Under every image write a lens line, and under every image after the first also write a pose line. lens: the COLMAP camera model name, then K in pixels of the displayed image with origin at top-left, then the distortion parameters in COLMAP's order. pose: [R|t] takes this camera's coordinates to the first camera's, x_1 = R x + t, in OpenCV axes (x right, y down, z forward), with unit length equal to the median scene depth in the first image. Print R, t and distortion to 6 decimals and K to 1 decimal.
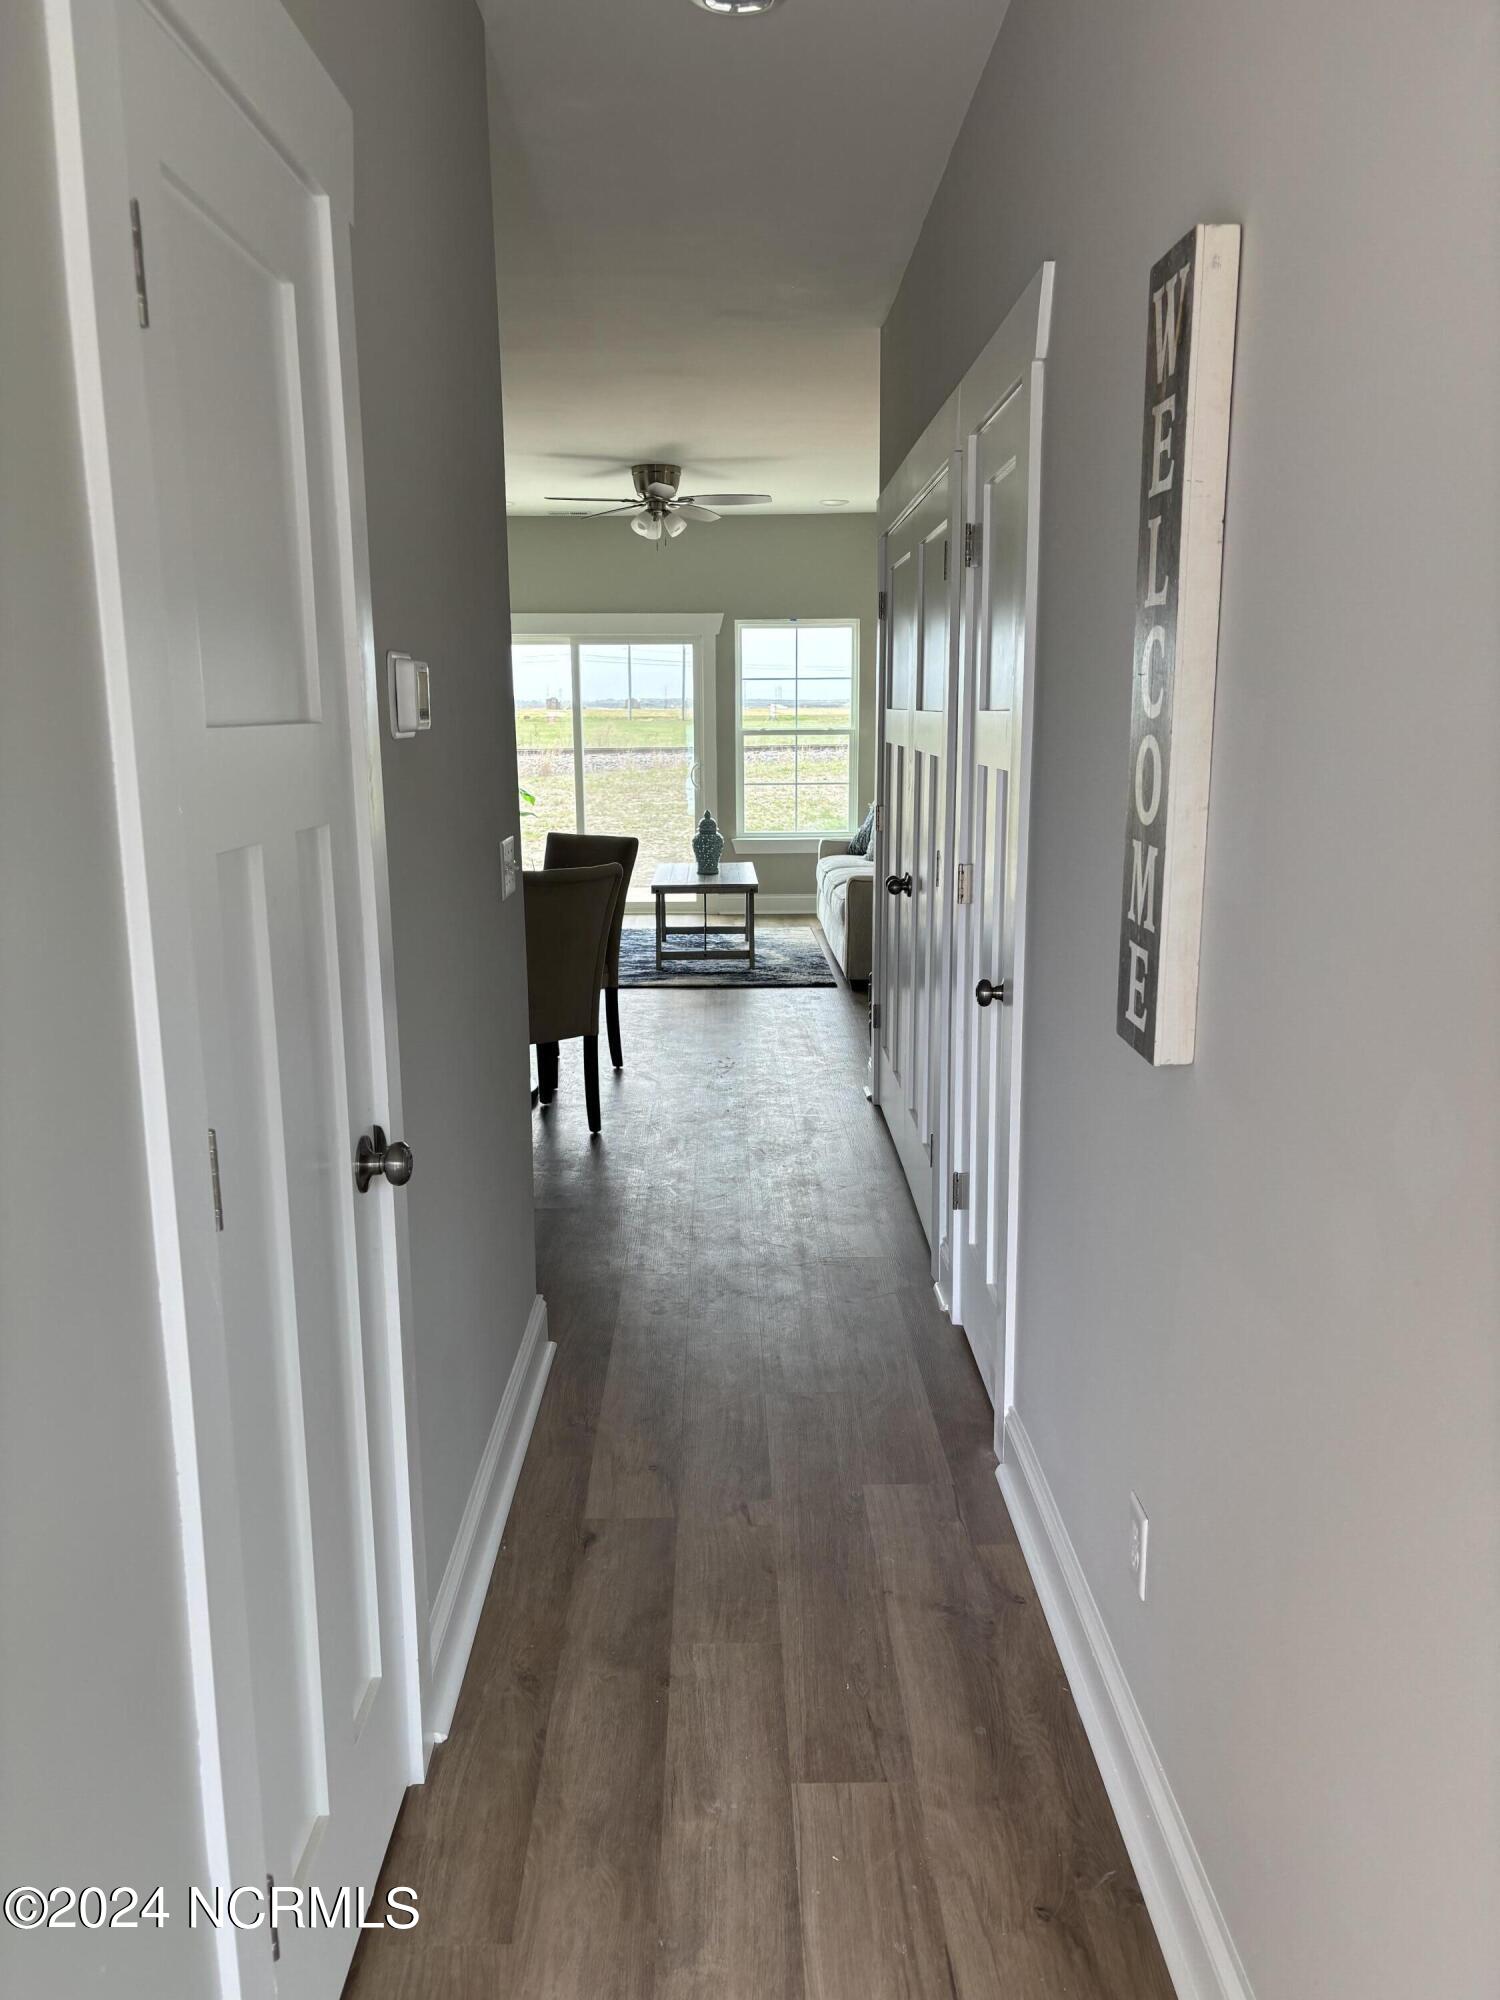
lens RADIAL K [[1485.8, 0, 746.0], [0, 1485.8, 983.6], [0, 0, 1]] dist [-0.000263, -0.005350]
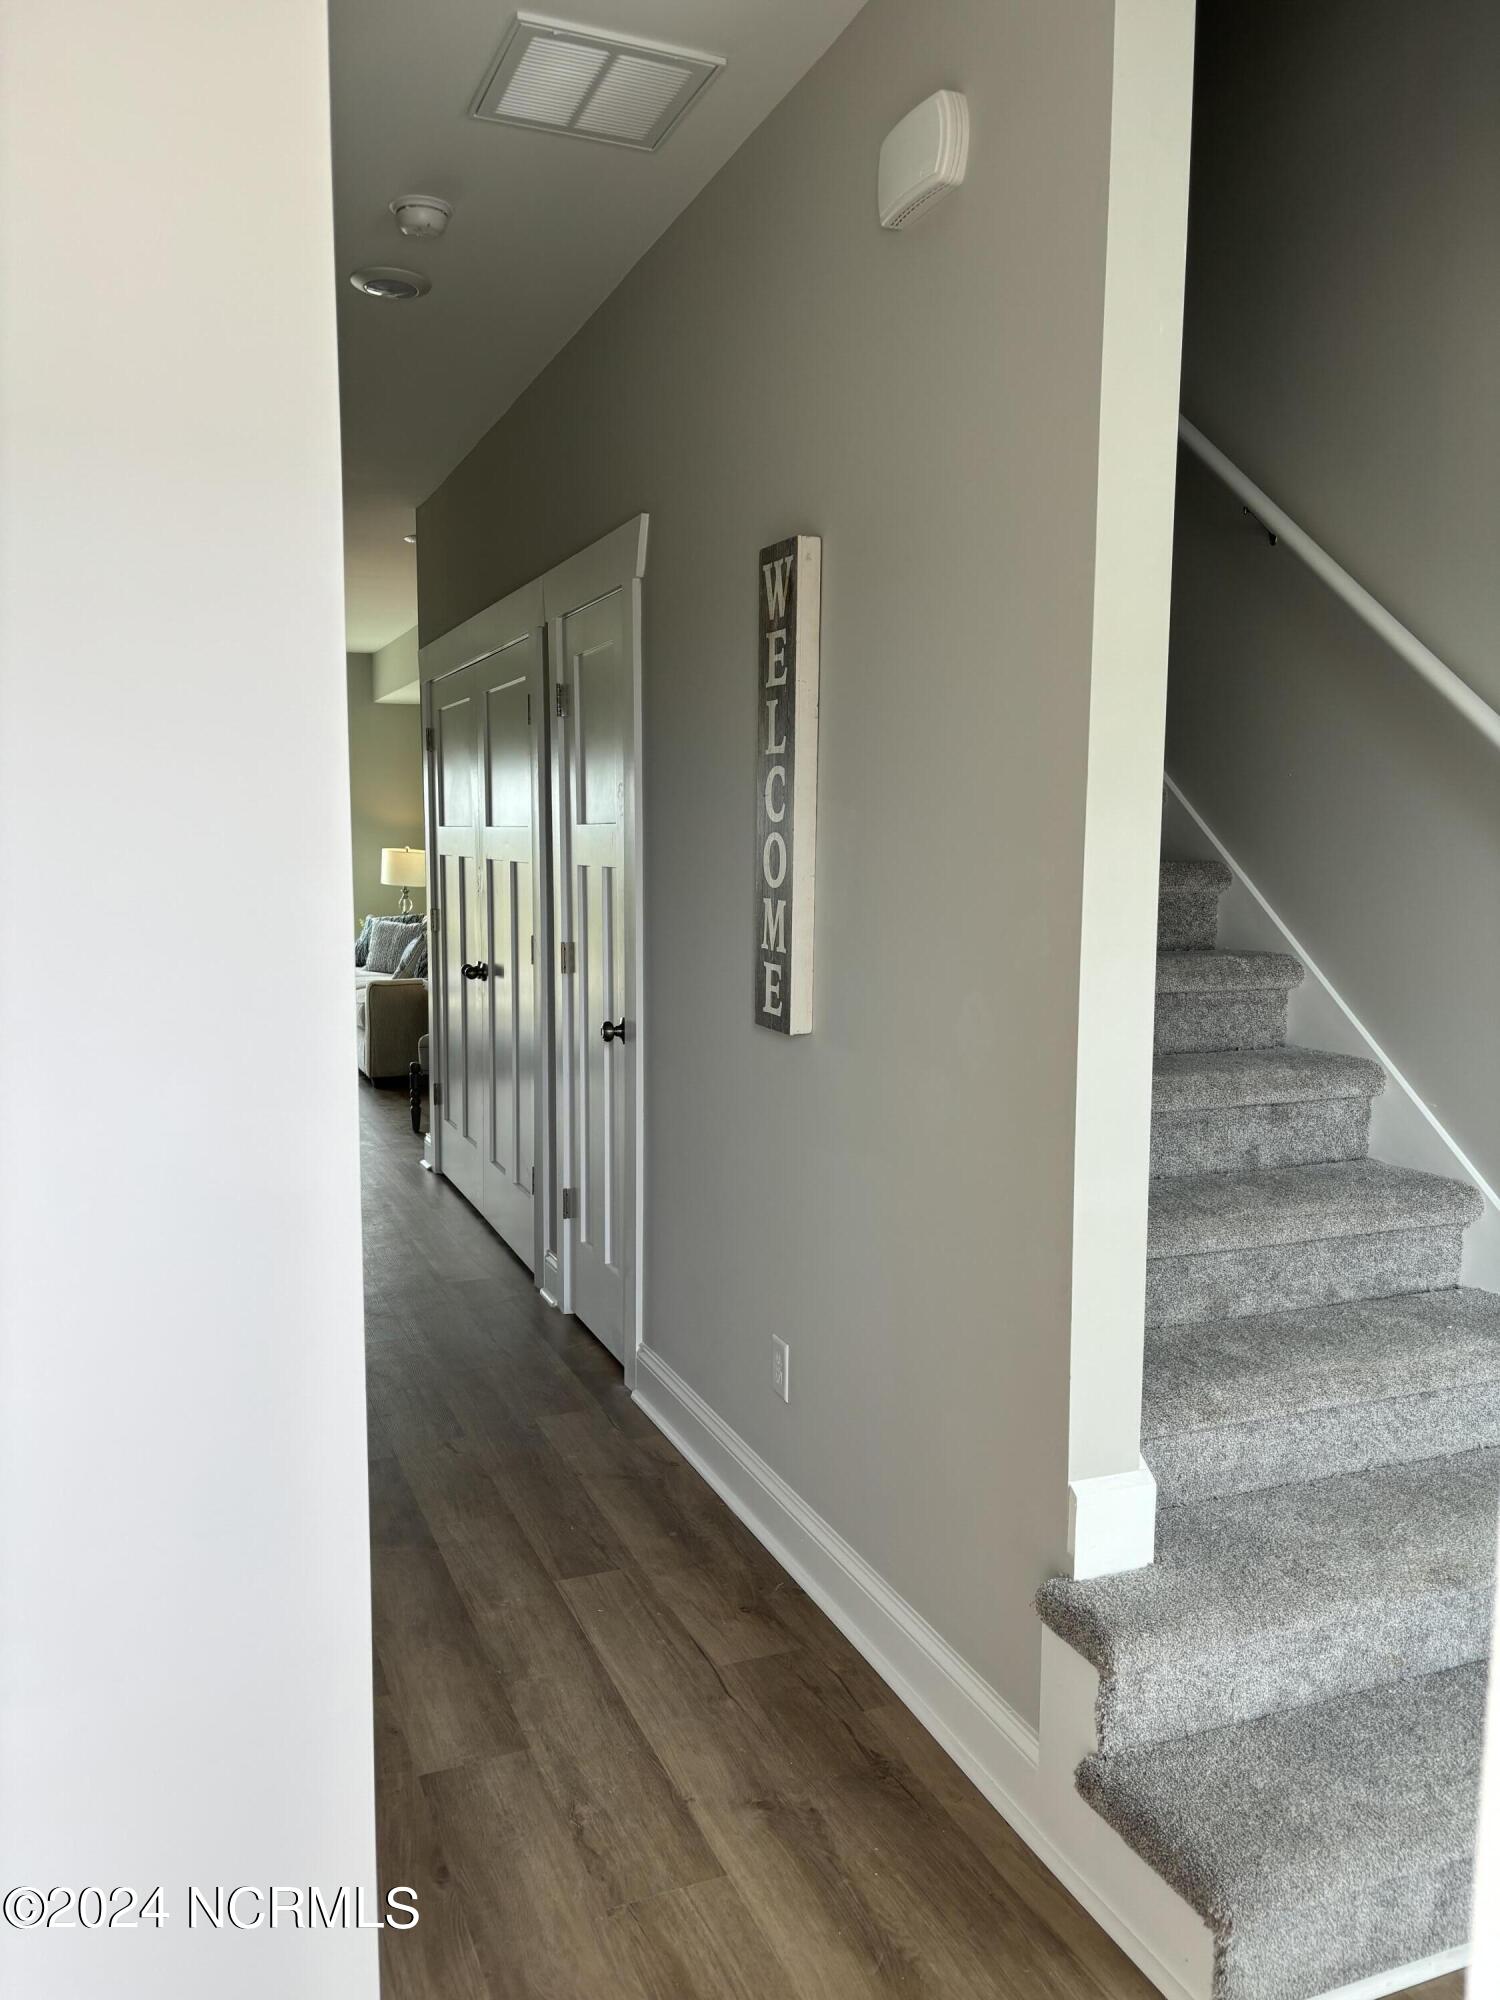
lens RADIAL K [[1485.8, 0, 746.0], [0, 1485.8, 983.6], [0, 0, 1]] dist [-0.000263, -0.005350]
pose [[0.927972, -0.021067, 0.372055, -0.220938], [0.053344, 0.995628, -0.076674, 0.072686], [-0.368813, 0.090998, 0.925039, -0.284881]]
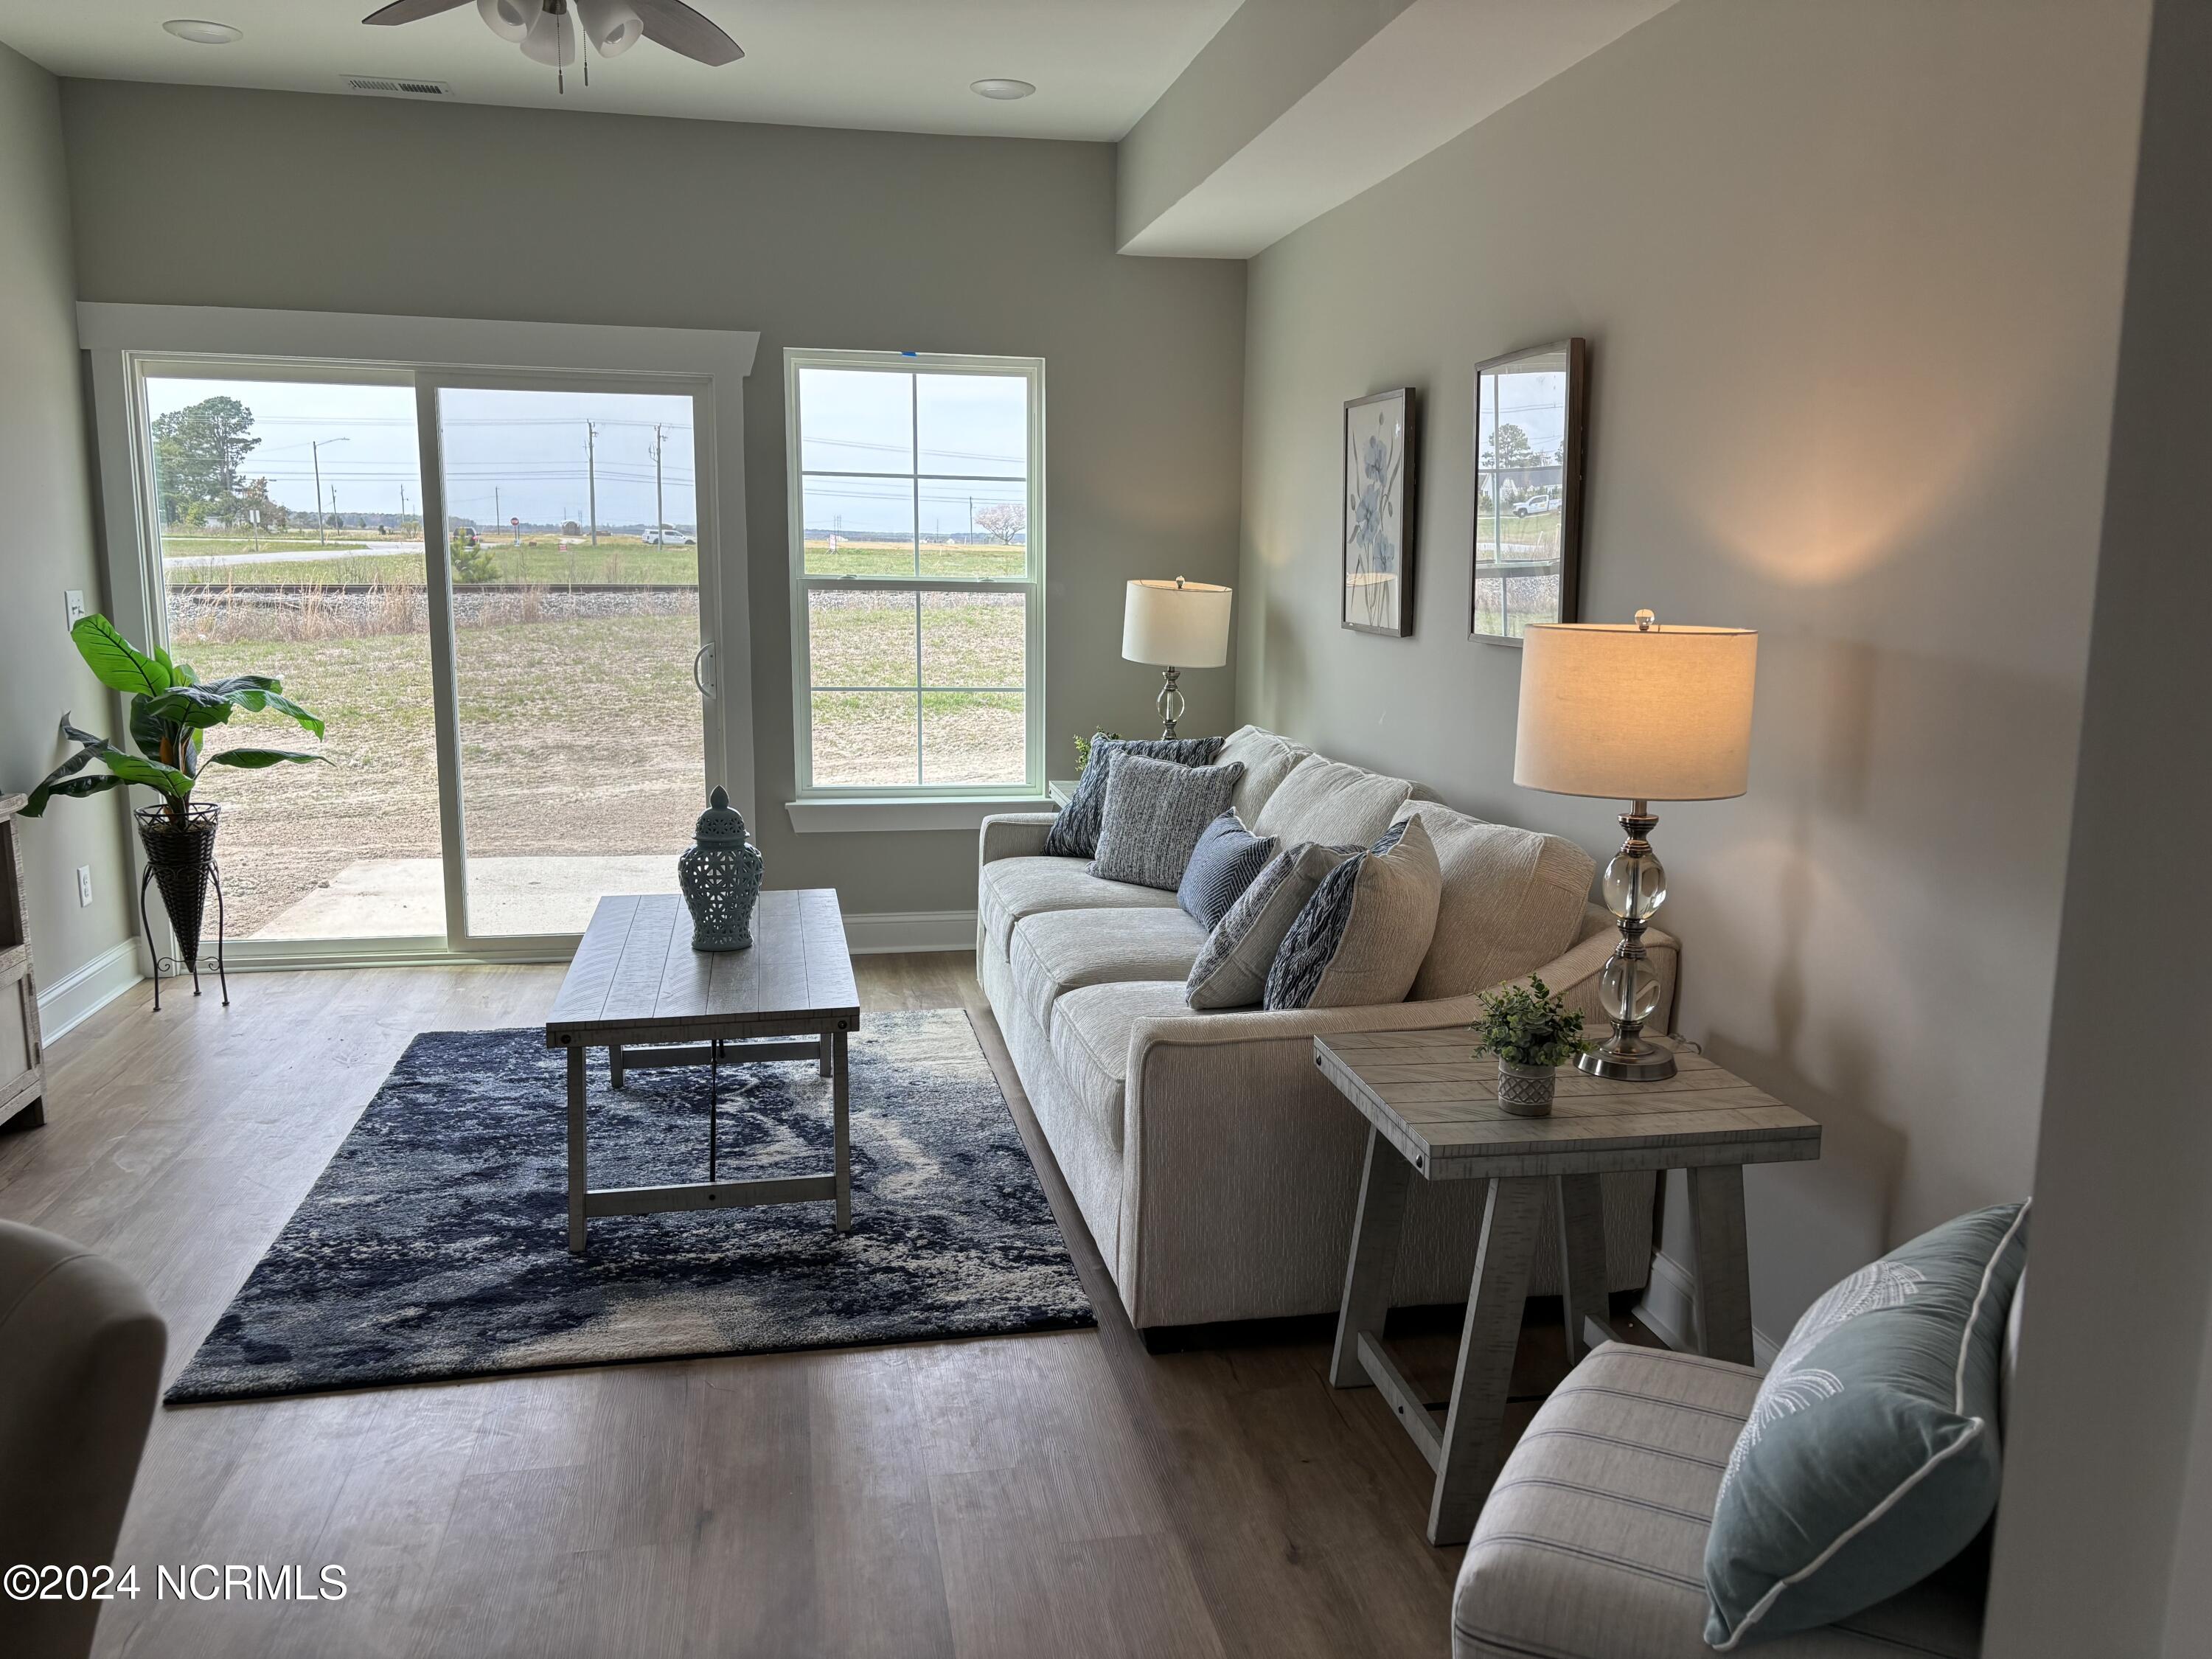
lens RADIAL K [[1703.4, 0, 1147.8], [0, 1703.4, 833.2], [0, 0, 1]] dist [0.050045, -0.001135]
pose [[0.980002, -0.012655, 0.198586, -0.017293], [0.015651, 0.999786, -0.013524, -0.318223], [-0.198372, 0.016361, 0.979990, 1.750478]]
